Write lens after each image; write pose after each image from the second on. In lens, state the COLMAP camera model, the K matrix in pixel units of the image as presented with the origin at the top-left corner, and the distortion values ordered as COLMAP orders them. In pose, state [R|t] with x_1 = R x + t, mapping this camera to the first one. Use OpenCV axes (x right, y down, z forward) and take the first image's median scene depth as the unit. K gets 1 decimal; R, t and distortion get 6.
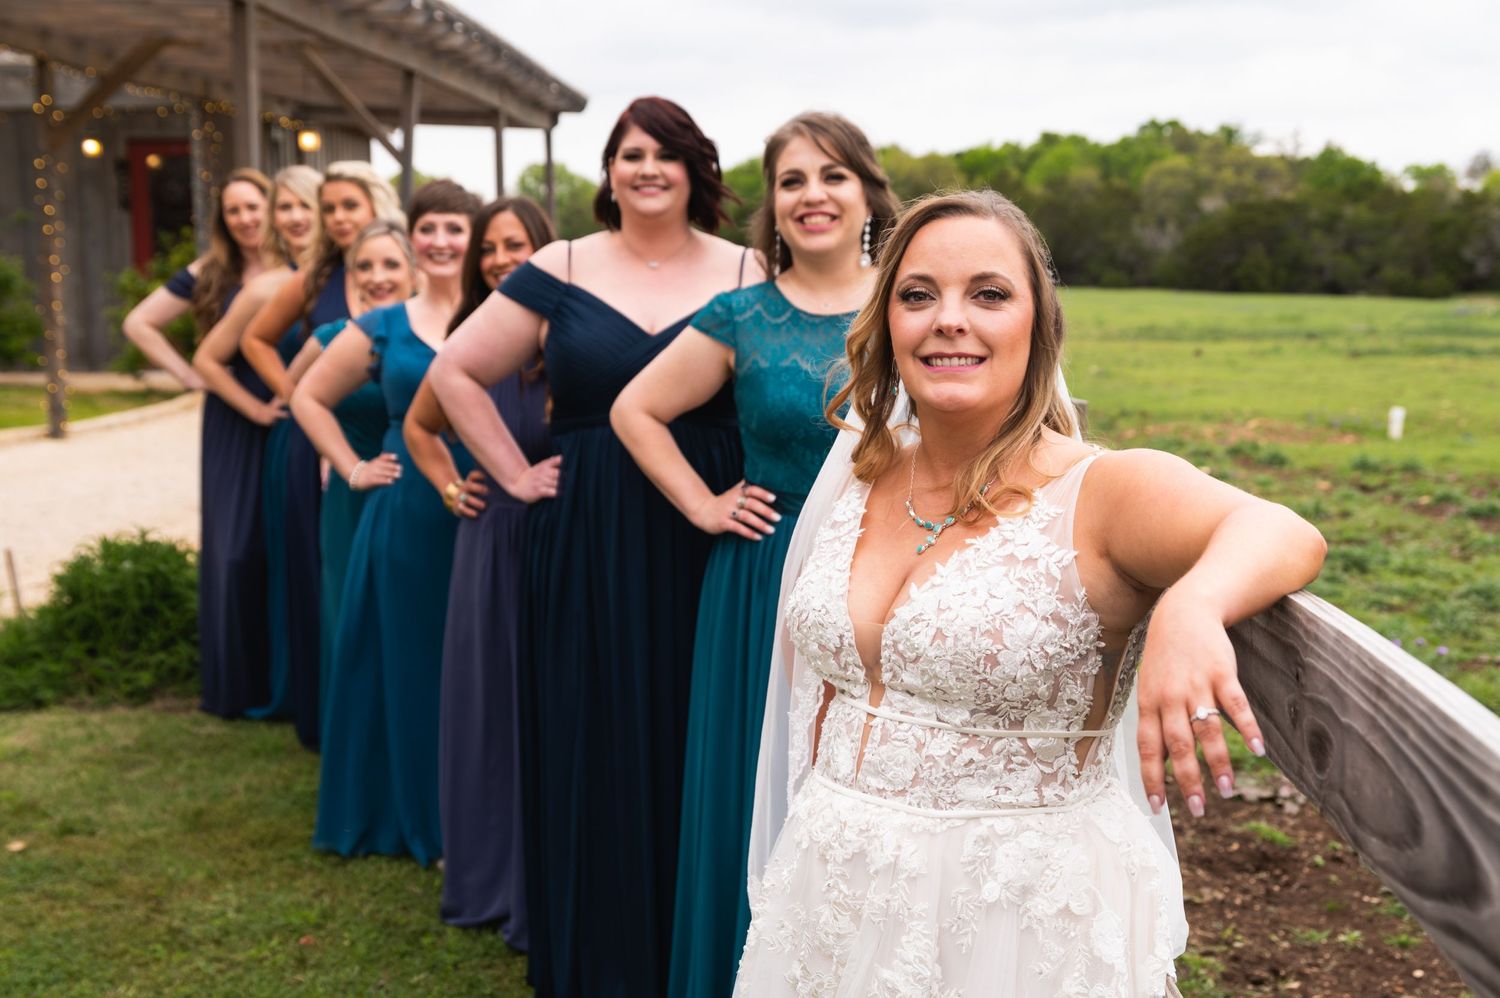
lens RADIAL K [[1693.9, 0, 750.7], [0, 1693.9, 472.7], [0, 0, 1]] dist [0.016581, 0.022753]
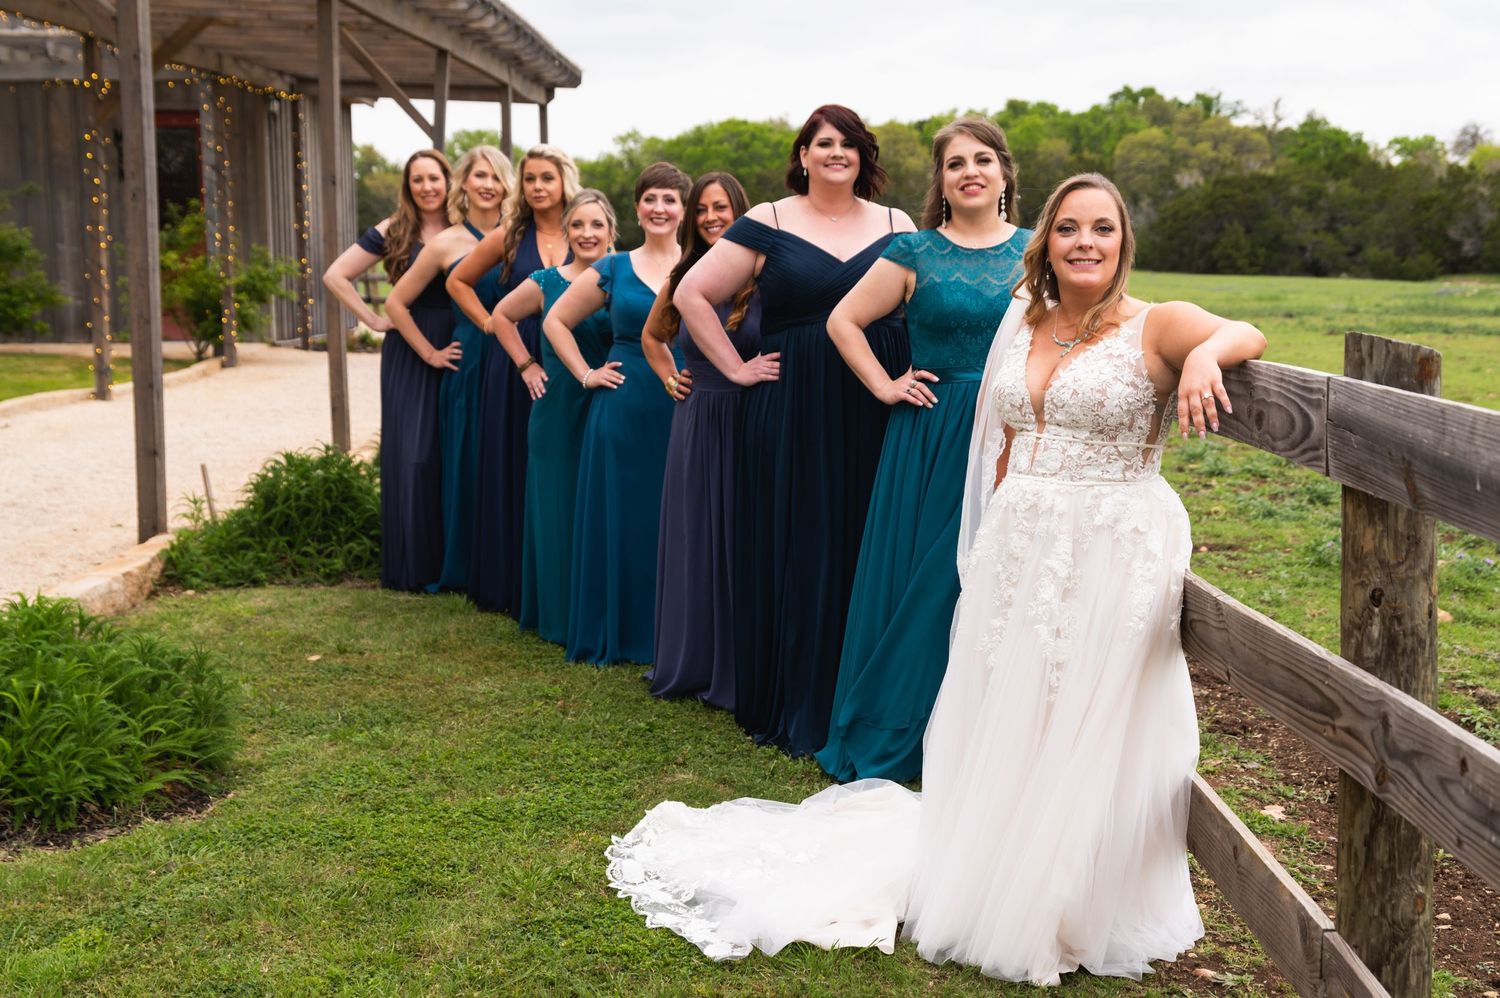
lens RADIAL K [[1920.0, 0, 750.0], [0, 1920.0, 499.0], [0, 0, 1]] dist [0.011673, -0.014666]
pose [[0.999118, -0.002948, 0.041893, -0.116822], [0.002571, 0.999956, 0.009063, 0.062678], [-0.041918, -0.008947, 0.999081, -0.399594]]
